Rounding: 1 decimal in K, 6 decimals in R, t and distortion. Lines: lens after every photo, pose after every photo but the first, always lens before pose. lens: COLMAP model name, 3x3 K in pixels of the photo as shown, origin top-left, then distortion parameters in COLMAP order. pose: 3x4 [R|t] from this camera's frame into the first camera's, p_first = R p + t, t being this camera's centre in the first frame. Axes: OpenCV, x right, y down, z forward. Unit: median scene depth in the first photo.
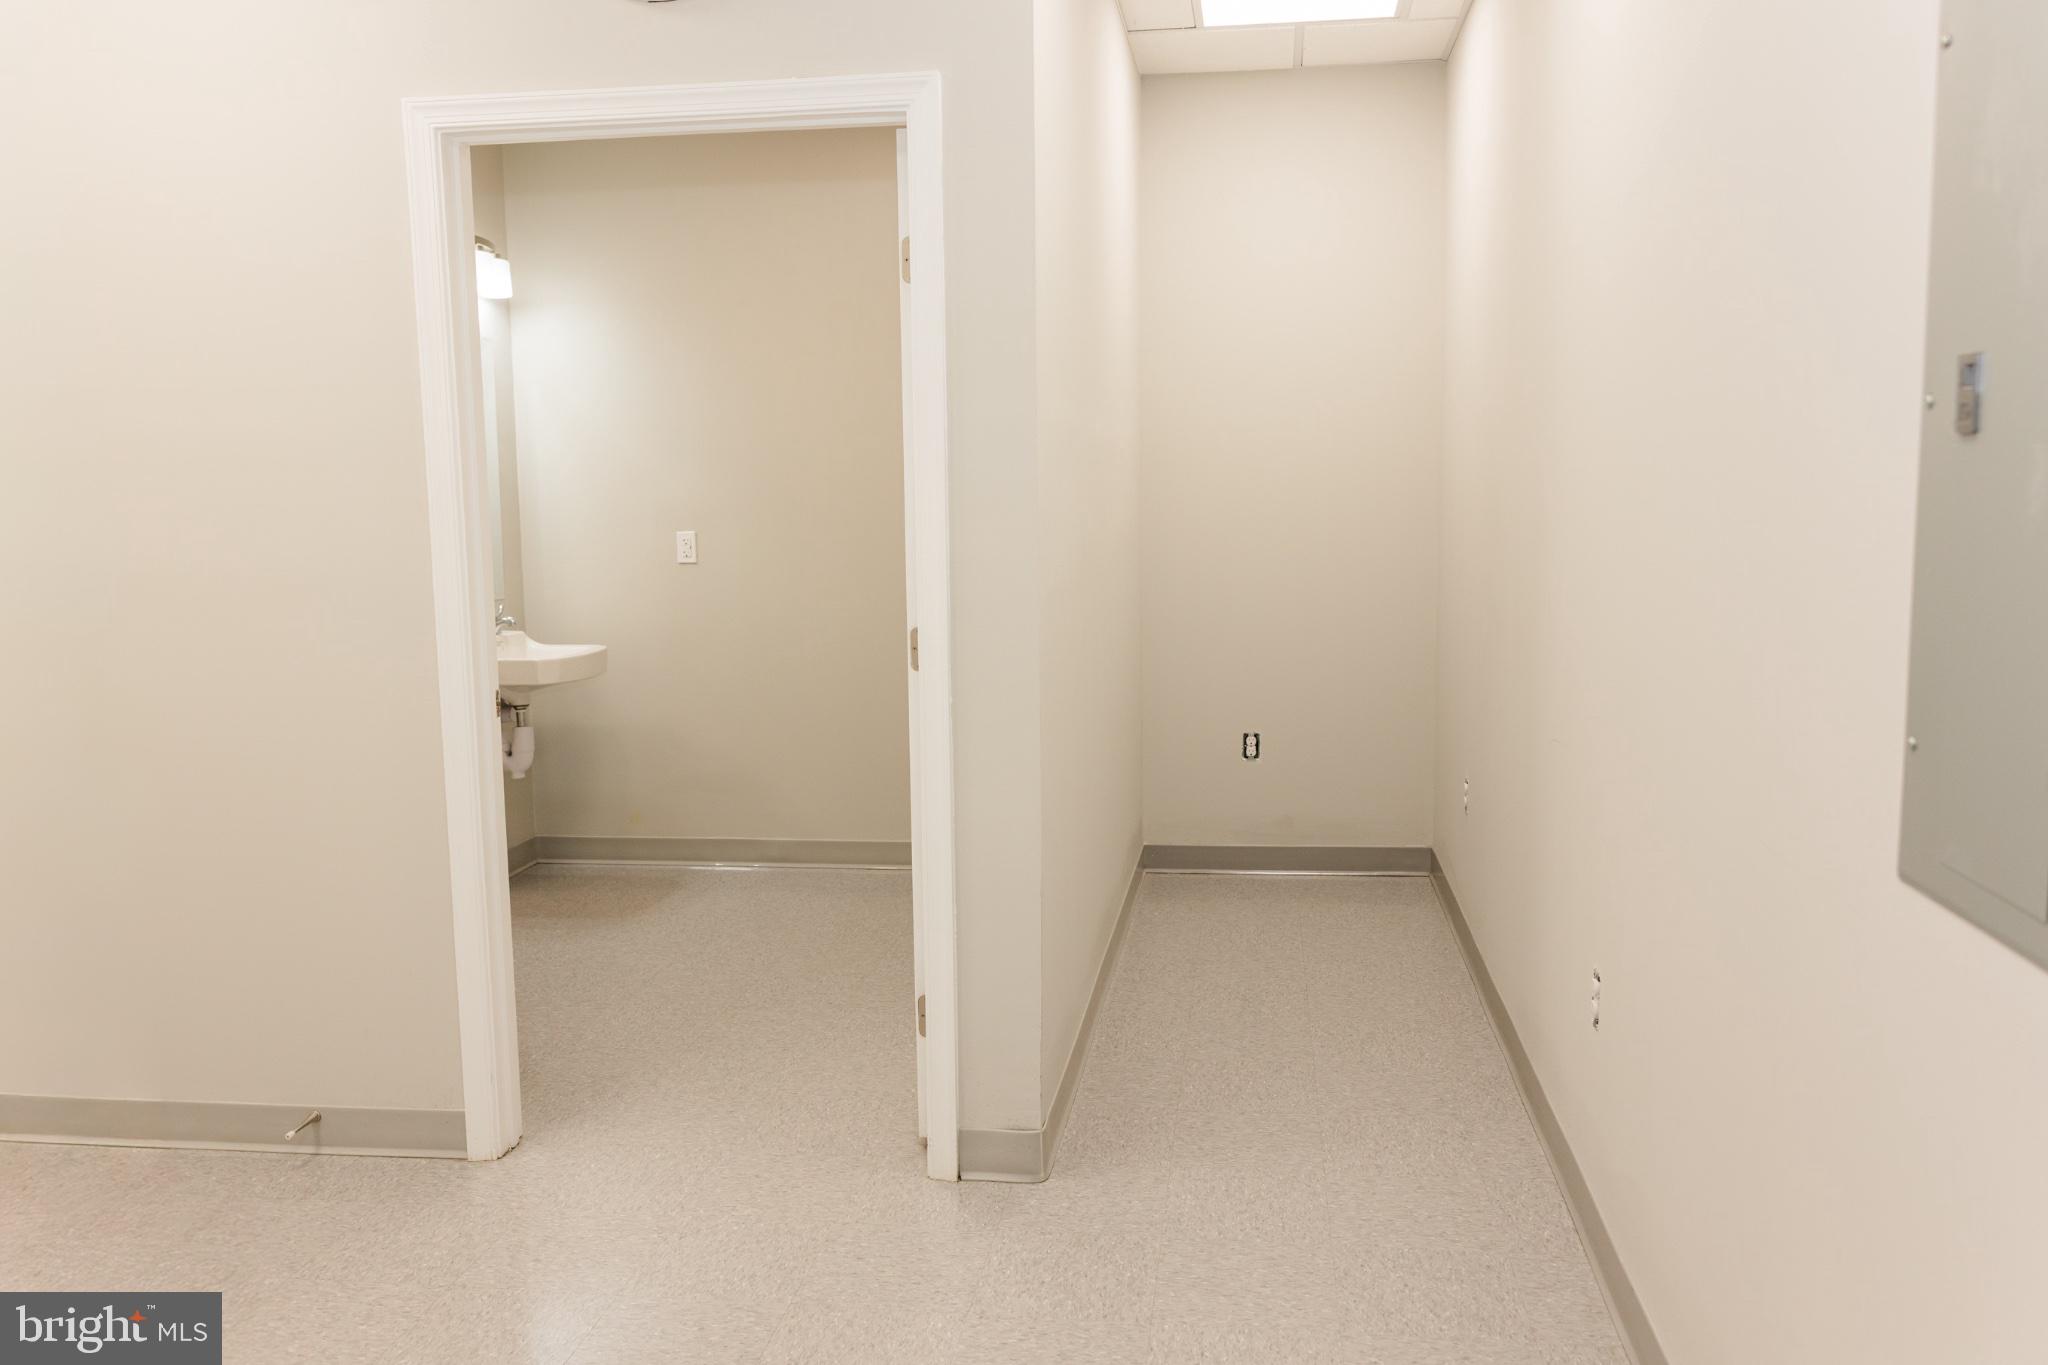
lens RADIAL K [[1564.6, 0, 994.6], [0, 1564.6, 670.7], [0, 0, 1]] dist [0.009623, 0.004930]
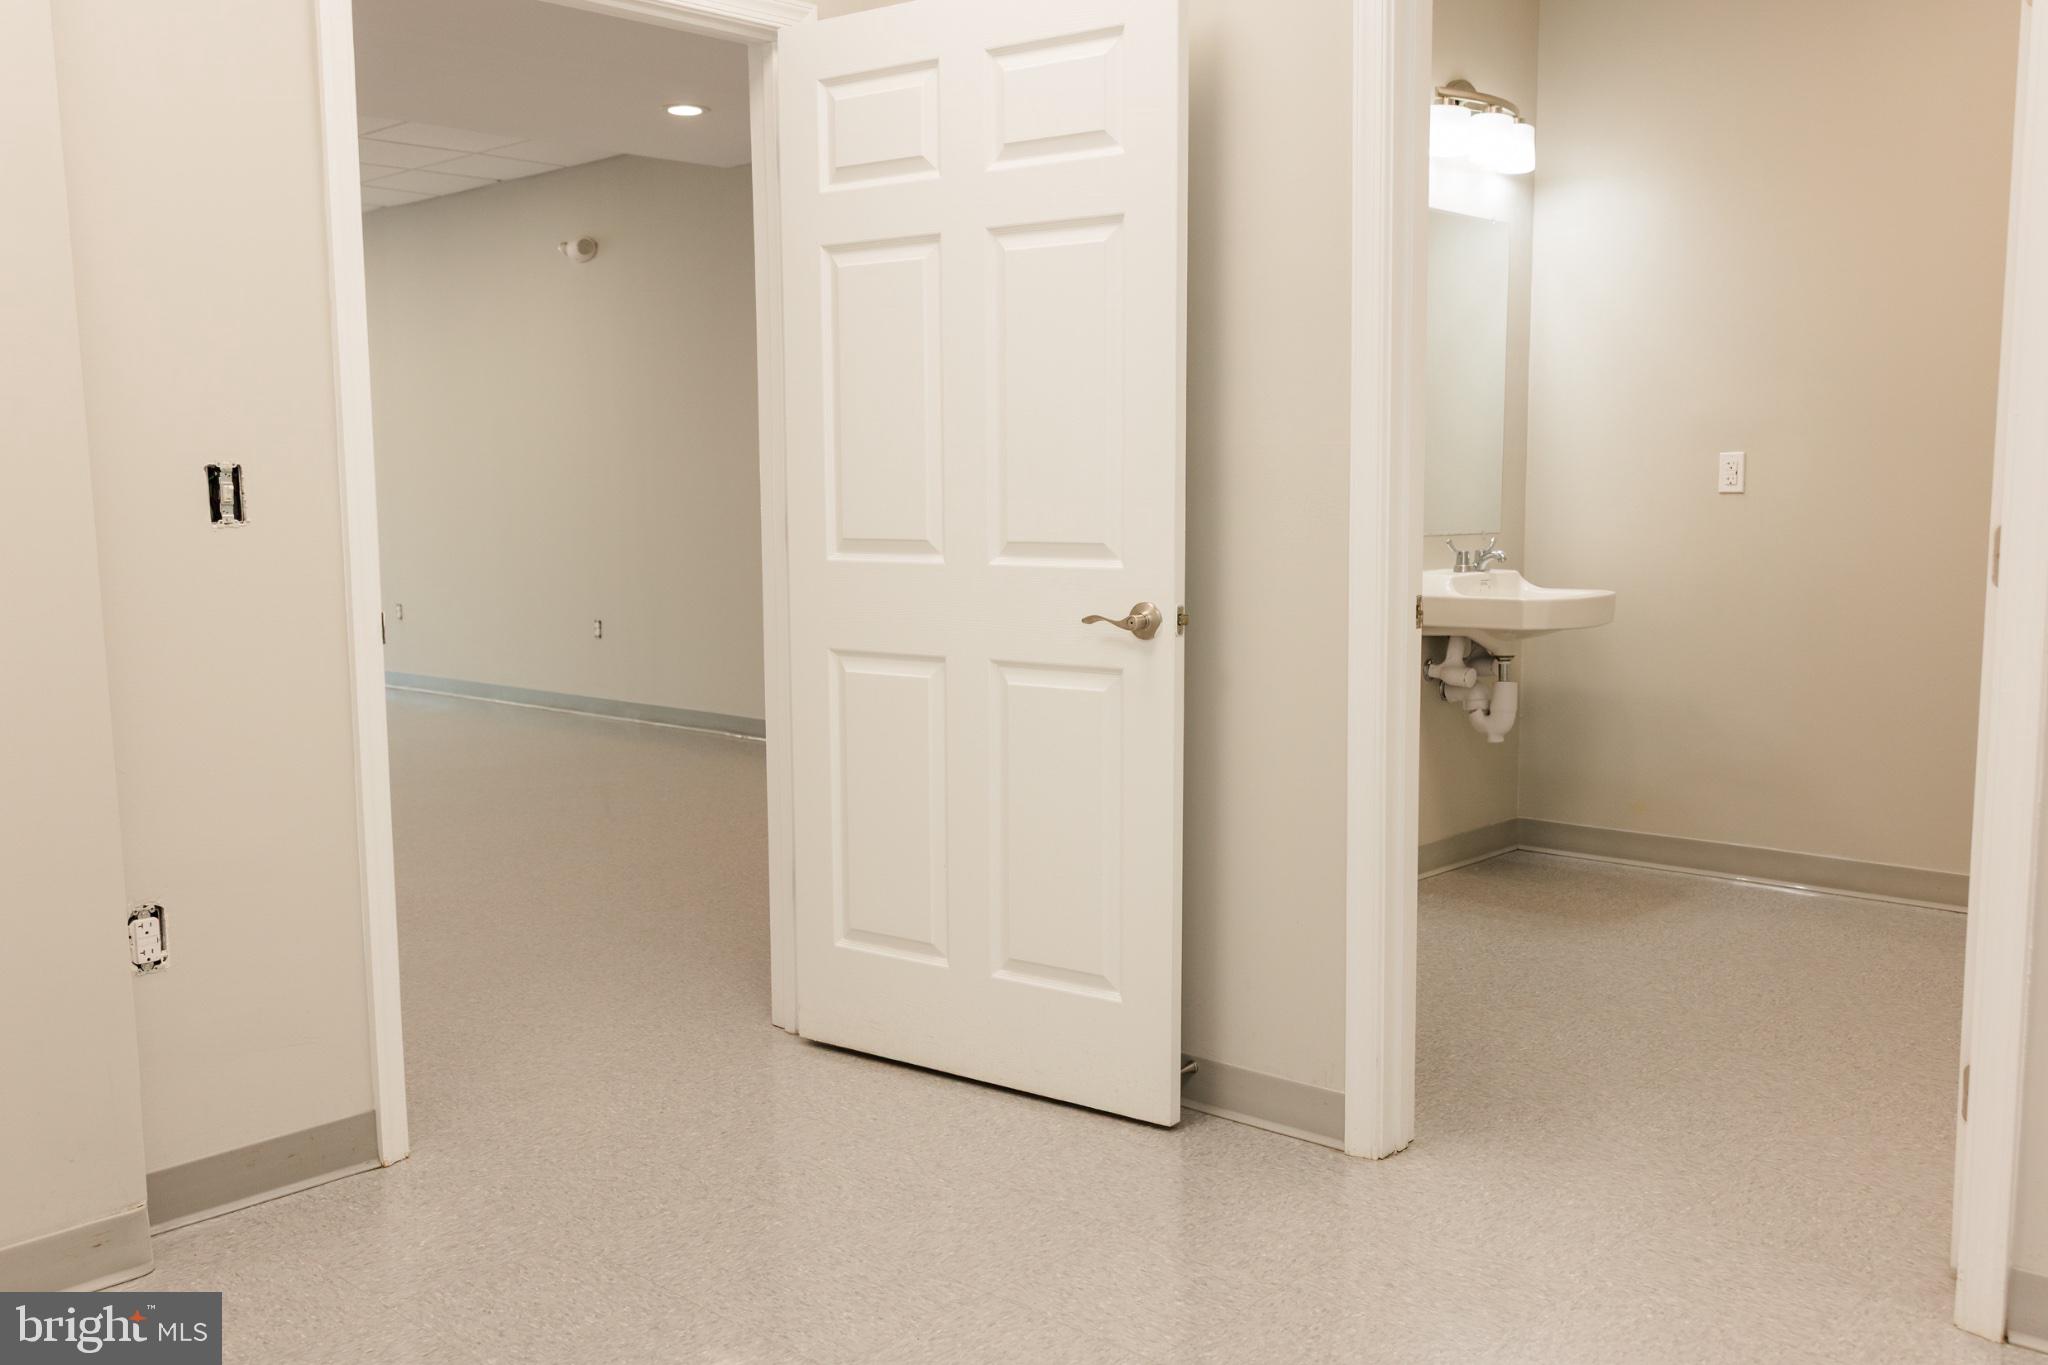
lens RADIAL K [[1768.7, 0, 1021.7], [0, 1768.7, 695.8], [0, 0, 1]] dist [0.018281, -0.003835]
pose [[0.823013, 0.076237, -0.562884, 0.036735], [-0.067057, 0.997063, 0.036995, 0.043823], [0.564051, 0.007297, 0.825708, 0.114924]]
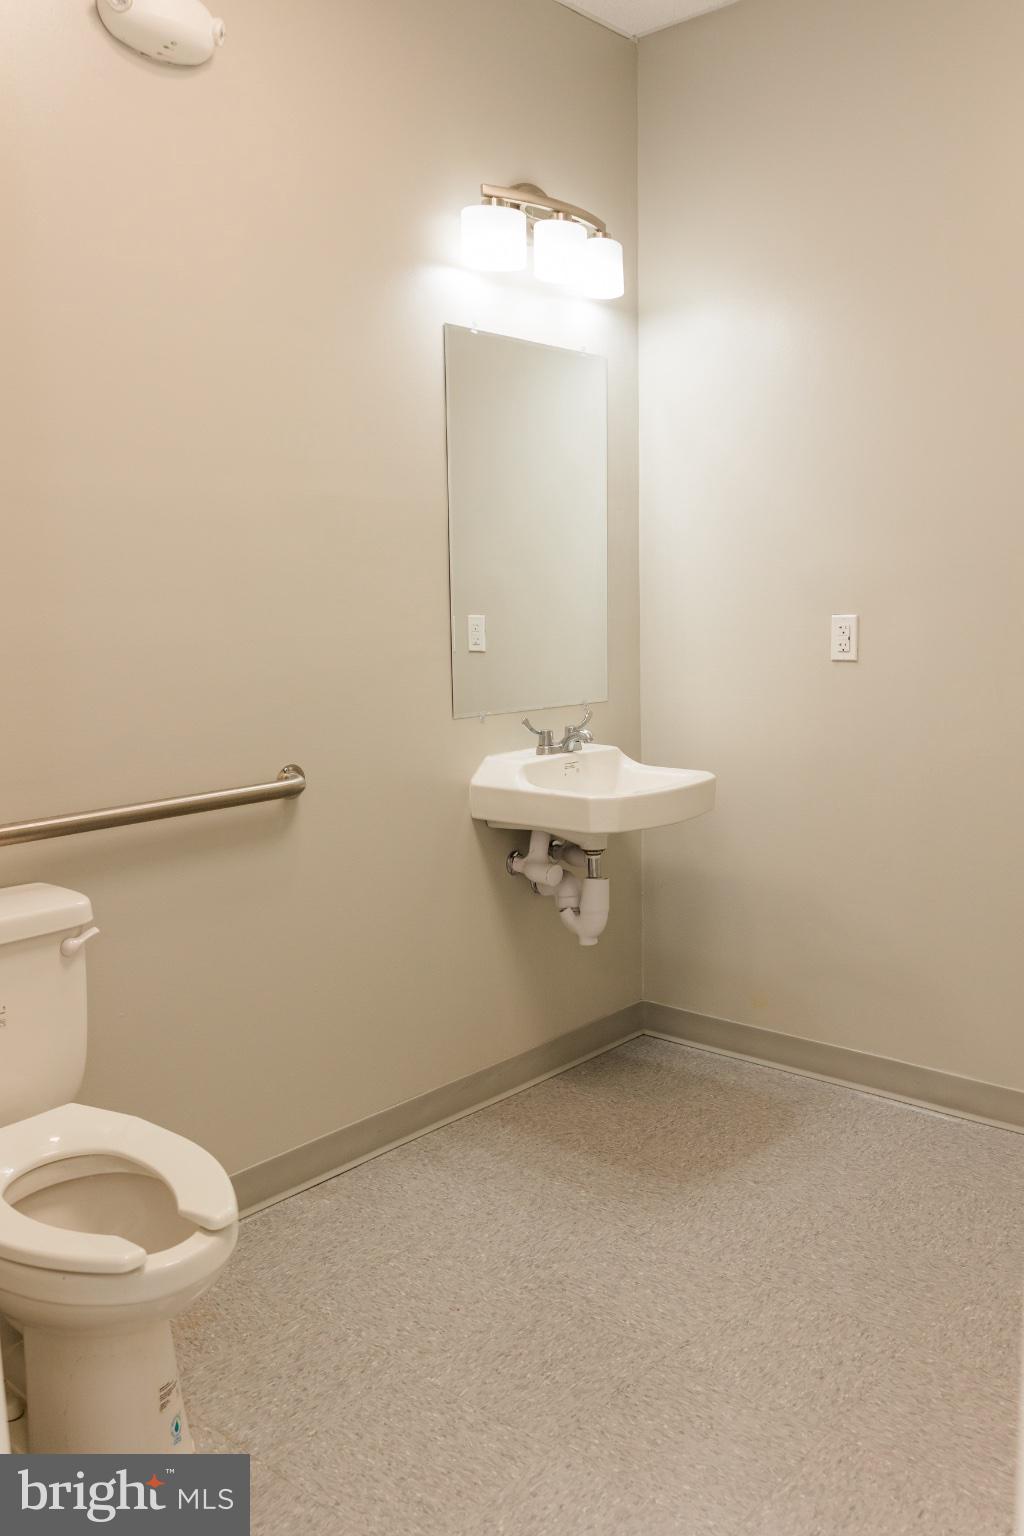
lens RADIAL K [[1299.0, 0, 508.0], [0, 1299.0, 787.9], [0, 0, 1]] dist [0.022119, 0.003486]
pose [[0.847514, 0.076583, -0.525219, -0.027145], [-0.051887, 0.996751, 0.061610, -0.073237], [0.528231, -0.024963, 0.848734, 0.781795]]
